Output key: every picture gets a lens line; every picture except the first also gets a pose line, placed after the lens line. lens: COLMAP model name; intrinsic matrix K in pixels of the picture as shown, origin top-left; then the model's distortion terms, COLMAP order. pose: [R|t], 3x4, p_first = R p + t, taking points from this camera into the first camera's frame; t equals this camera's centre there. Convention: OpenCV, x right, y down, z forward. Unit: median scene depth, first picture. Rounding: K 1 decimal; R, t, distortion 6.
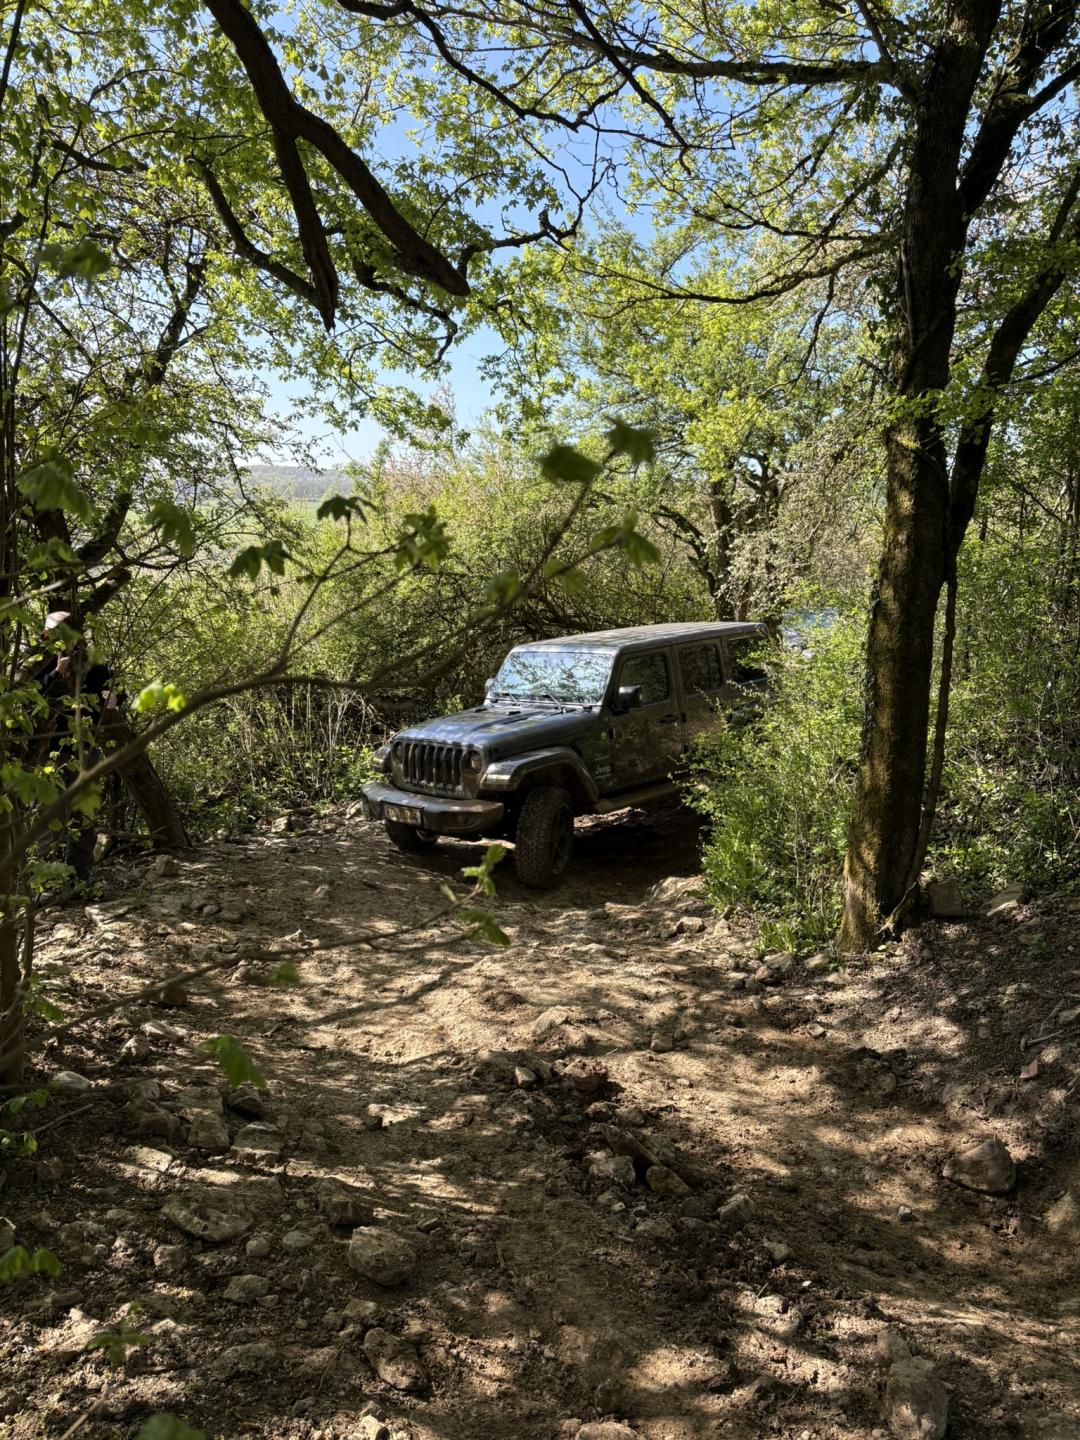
lens RADIAL K [[1076.0, 0, 540.3], [0, 1076.0, 722.3], [0, 0, 1]] dist [0.052182, -0.052607]
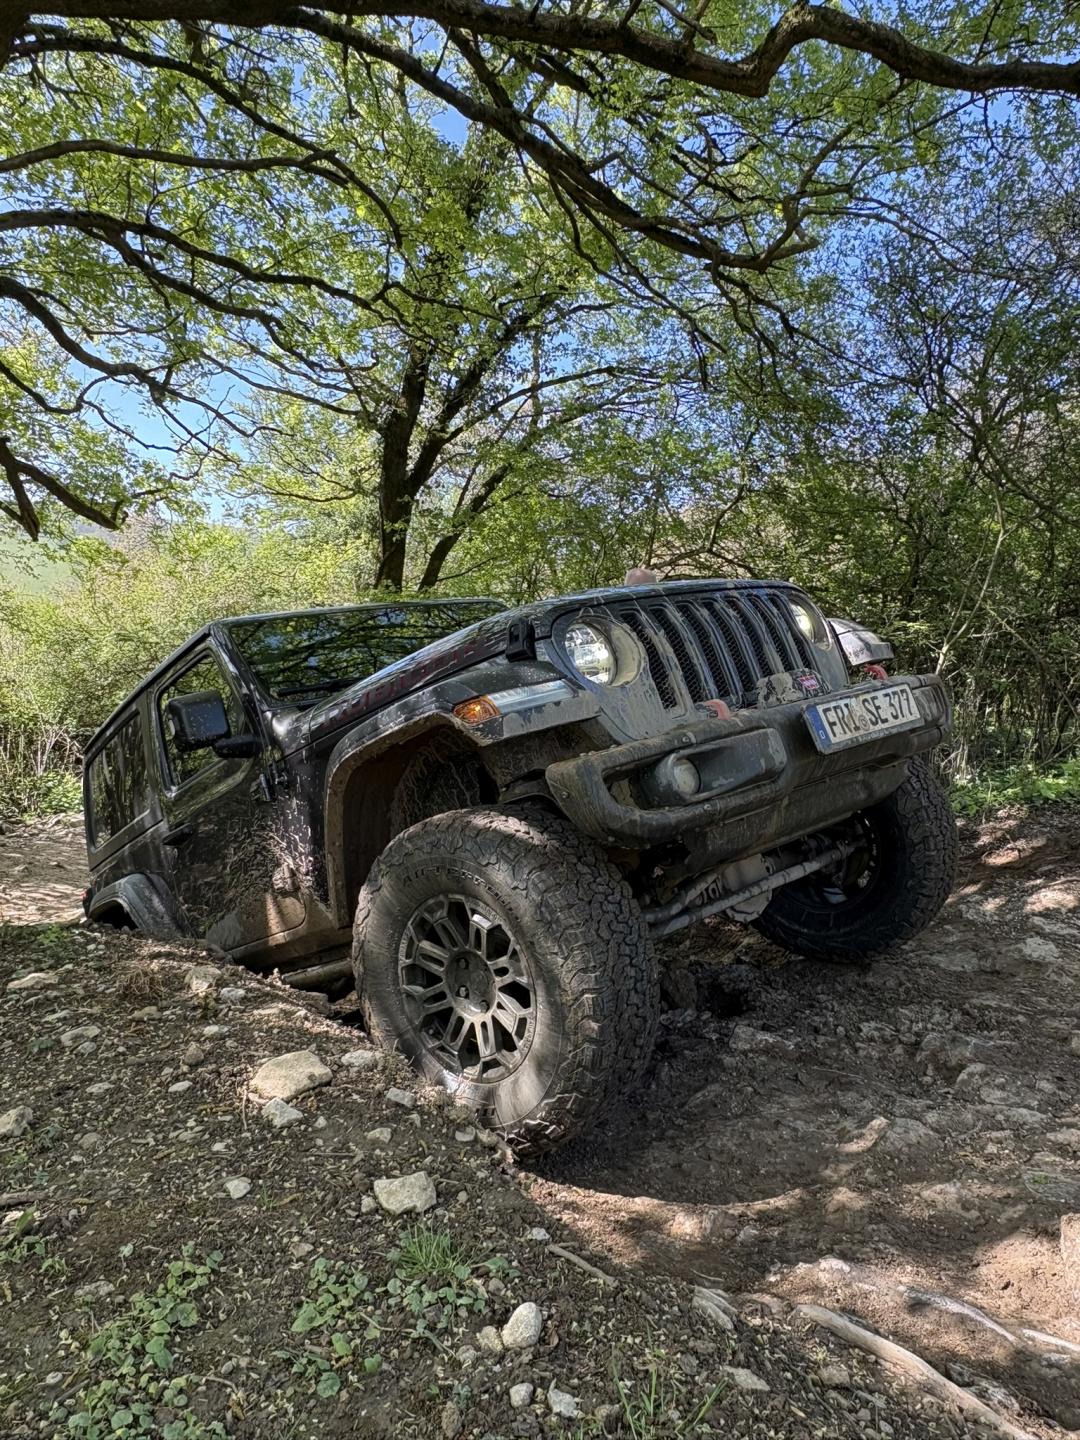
lens RADIAL K [[989.7, 0, 537.7], [0, 989.7, 721.7], [0, 0, 1]] dist [-0.006329, 0.007233]
pose [[0.965348, 0.033128, 0.258854, 0.164866], [-0.021881, 0.998692, -0.046210, 0.005715], [-0.260046, 0.038945, 0.964811, -0.670840]]
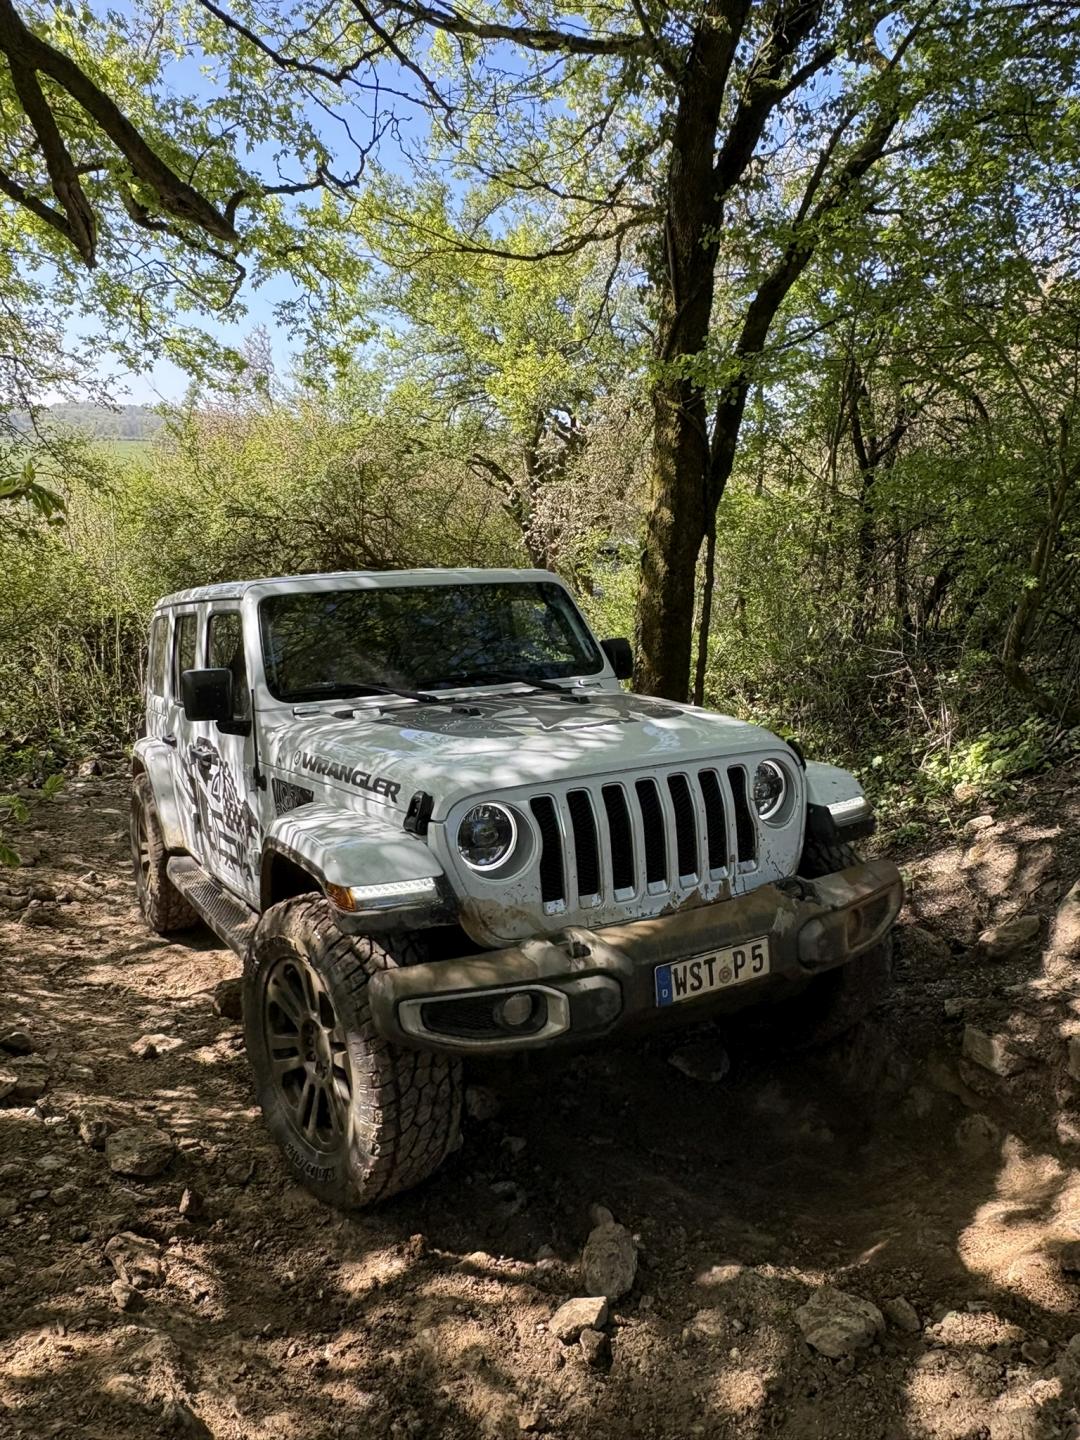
lens RADIAL K [[1047.7, 0, 529.3], [0, 1047.7, 717.0], [0, 0, 1]] dist [-0.002051, 0.004027]
pose [[0.989767, -0.008959, 0.142409, 0.048270], [0.001899, 0.998765, 0.049638, 0.000481], [-0.142678, -0.048860, 0.988562, -0.018065]]
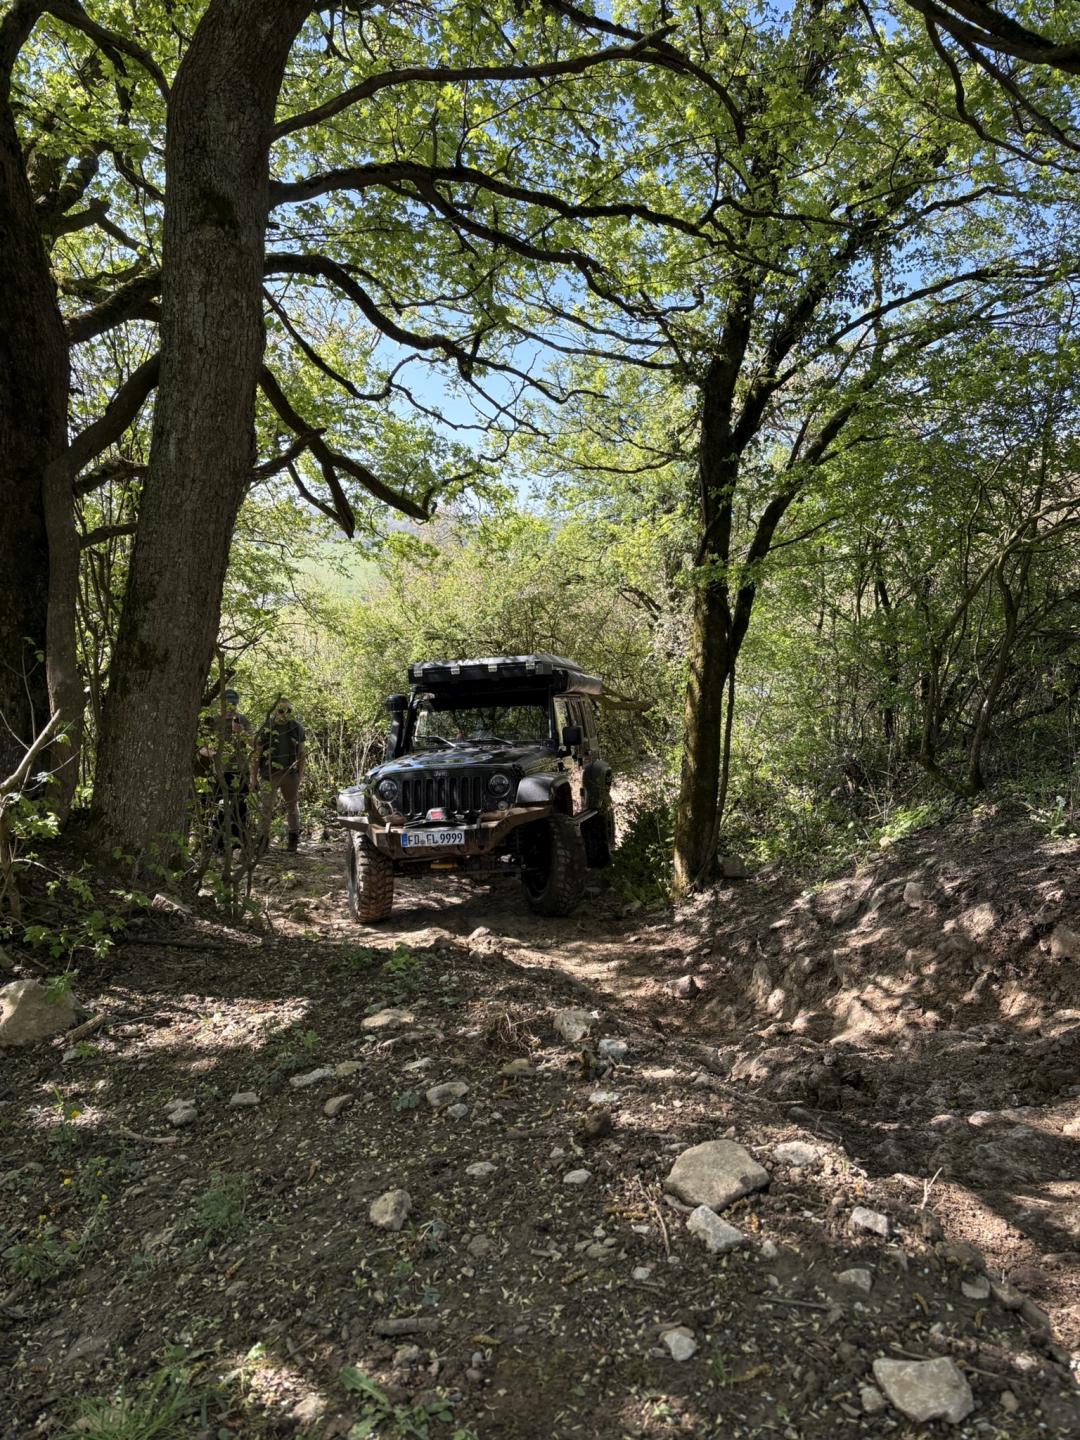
lens RADIAL K [[1076.0, 0, 547.4], [0, 1076.0, 723.7], [0, 0, 1]] dist [0.052182, -0.052607]
pose [[0.999699, 0.001753, -0.024485, 0.139053], [-0.002580, 0.999426, -0.033780, 0.004764], [0.024412, 0.033833, 0.999129, -0.609827]]
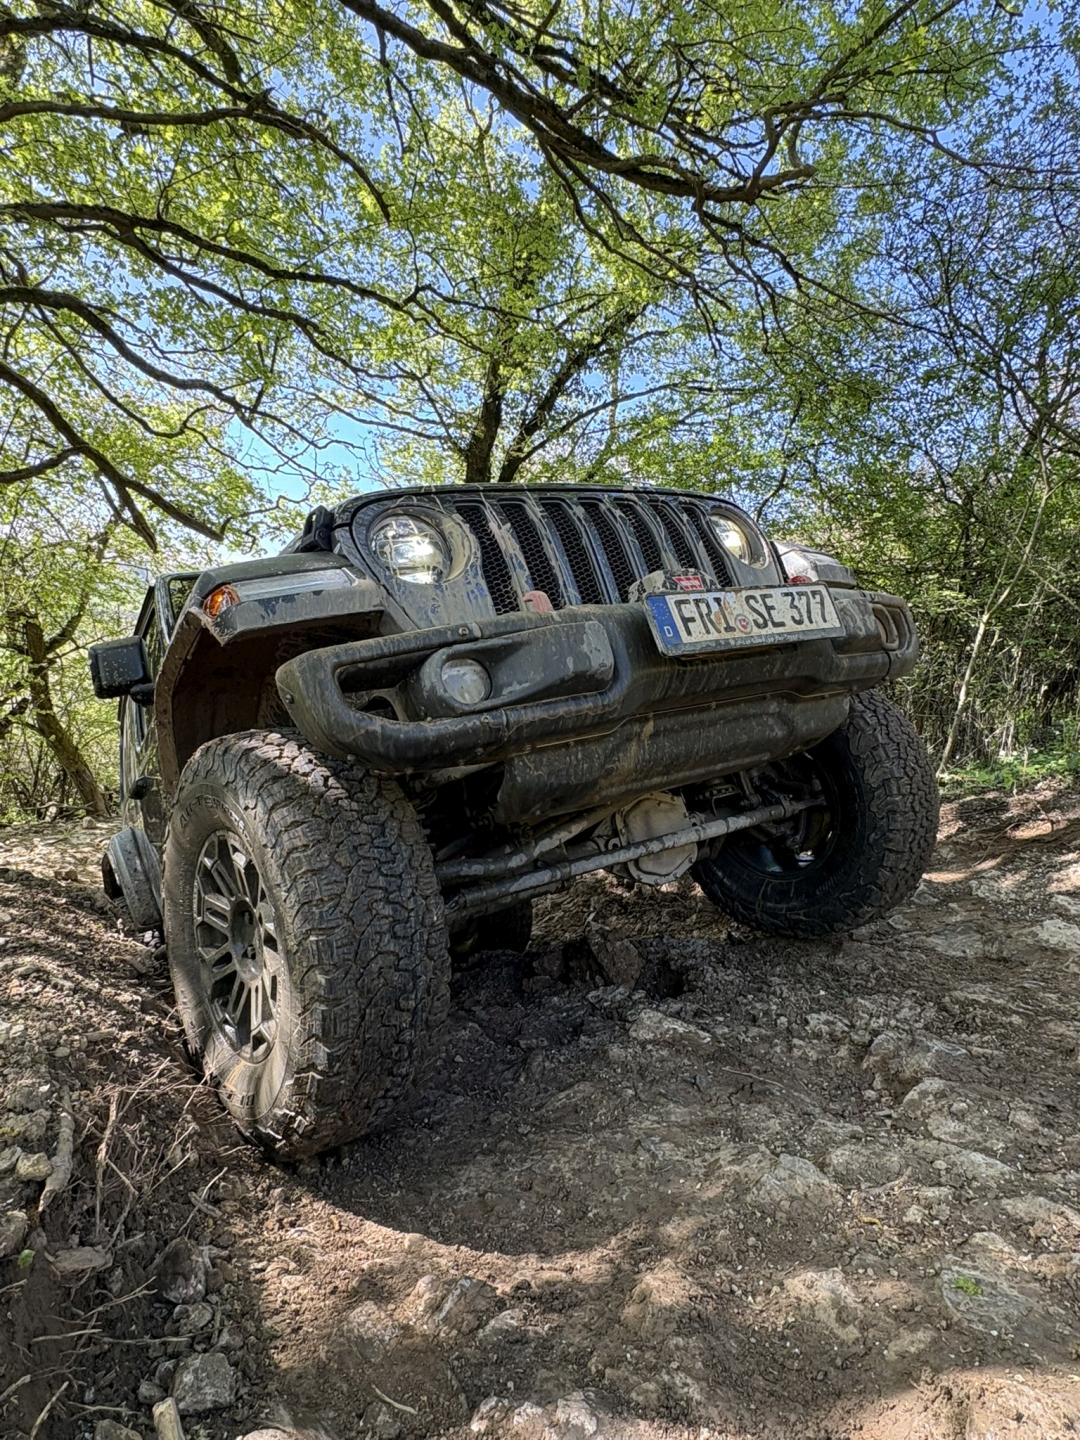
lens RADIAL K [[824.0, 0, 538.7], [0, 824.0, 719.7], [0, 0, 1]] dist [-0.002606, -0.000002]
pose [[0.994323, 0.035278, 0.100381, 0.323592], [-0.029240, 0.997709, -0.061004, 0.037011], [-0.102303, 0.057723, 0.993077, -0.546182]]
